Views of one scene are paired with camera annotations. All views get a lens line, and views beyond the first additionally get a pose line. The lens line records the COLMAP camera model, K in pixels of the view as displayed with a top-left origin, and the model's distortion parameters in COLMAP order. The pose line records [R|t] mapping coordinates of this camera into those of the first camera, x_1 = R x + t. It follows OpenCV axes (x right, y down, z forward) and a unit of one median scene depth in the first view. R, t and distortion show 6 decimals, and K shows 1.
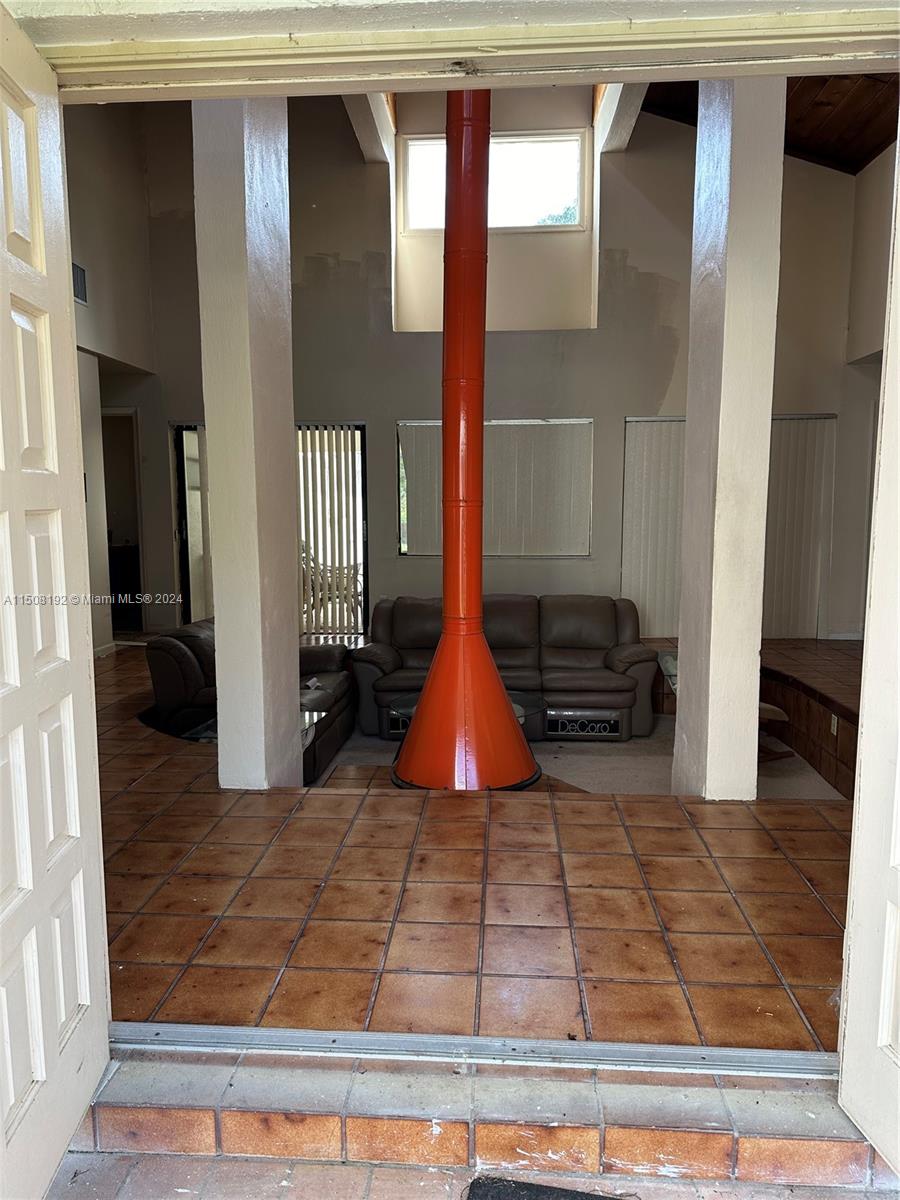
lens RADIAL K [[842.7, 0, 450.0], [0, 842.7, 600.0], [0, 0, 1]] dist [0.047006, -0.053326]
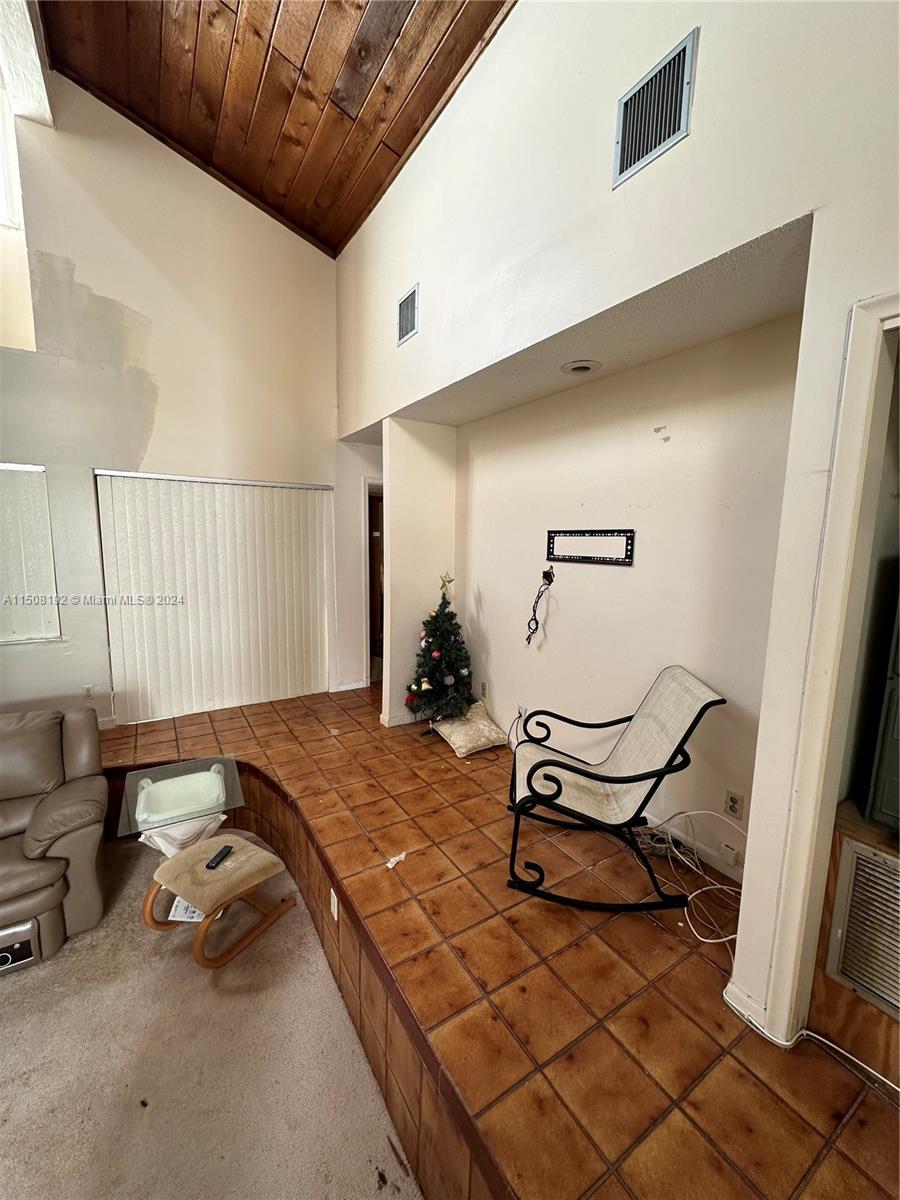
lens RADIAL K [[479.7, 0, 450.0], [0, 479.7, 600.0], [0, 0, 1]] dist [0.001057, 0.000053]
pose [[0.808543, -0.063604, 0.584989, 0.210350], [0.051246, 0.997975, 0.037676, -0.089721], [-0.586201, -0.000484, 0.810166, 0.419968]]
